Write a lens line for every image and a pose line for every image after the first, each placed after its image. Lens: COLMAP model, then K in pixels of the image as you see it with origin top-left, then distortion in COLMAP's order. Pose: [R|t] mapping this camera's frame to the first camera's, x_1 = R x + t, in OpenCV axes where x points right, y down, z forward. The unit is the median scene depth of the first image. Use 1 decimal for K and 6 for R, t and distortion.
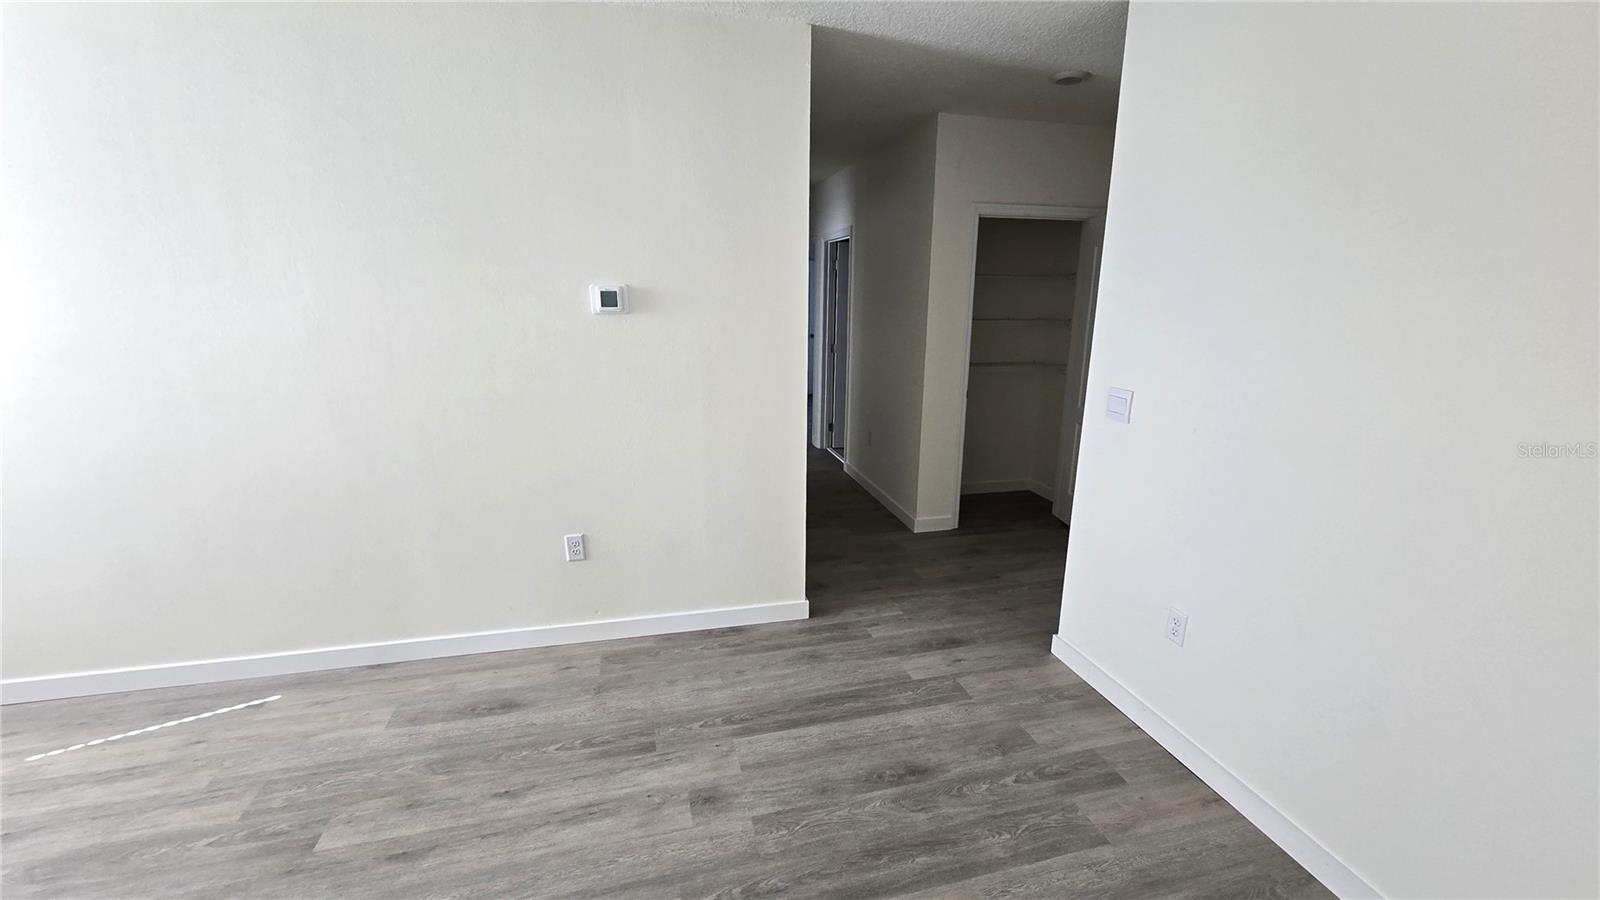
lens RADIAL K [[645.7, 0, 803.3], [0, 645.7, 450.2], [0, 0, 1]] dist [-0.003897, -0.001231]
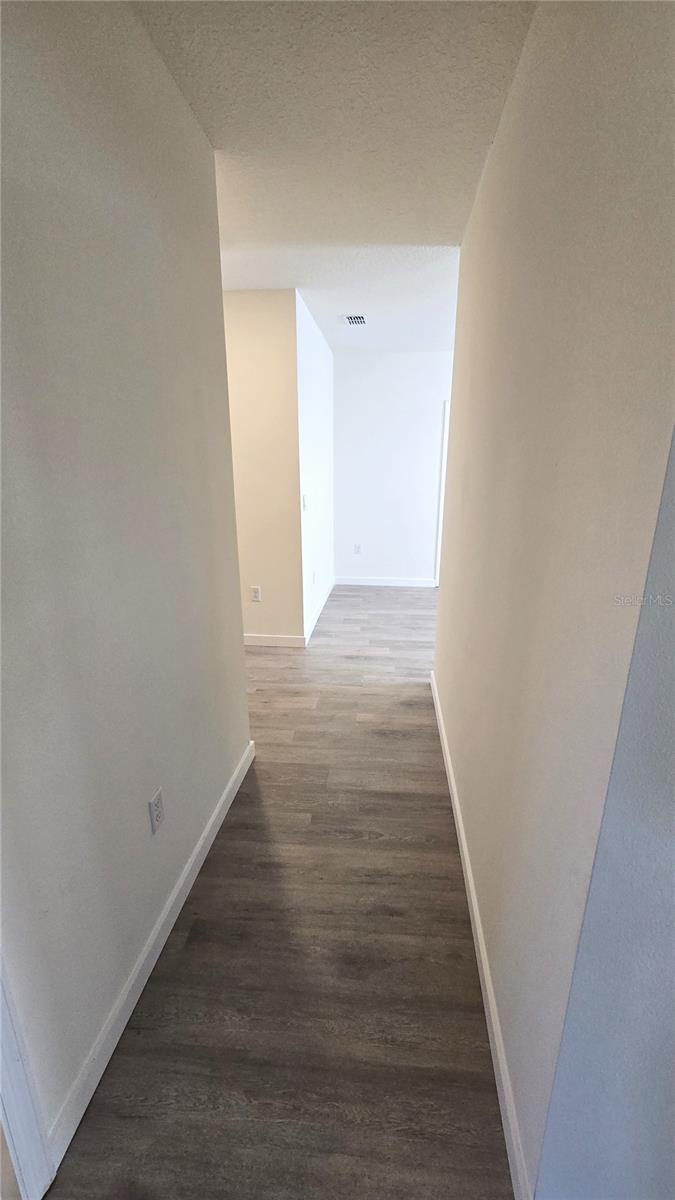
lens RADIAL K [[484.3, 0, 341.8], [0, 484.3, 608.0], [0, 0, 1]] dist [-0.003897, -0.001231]
pose [[-0.942720, -0.115349, 0.313007, -0.144072], [0.058496, 0.866612, 0.495541, -0.499172], [-0.328416, 0.485467, -0.810225, 2.204868]]
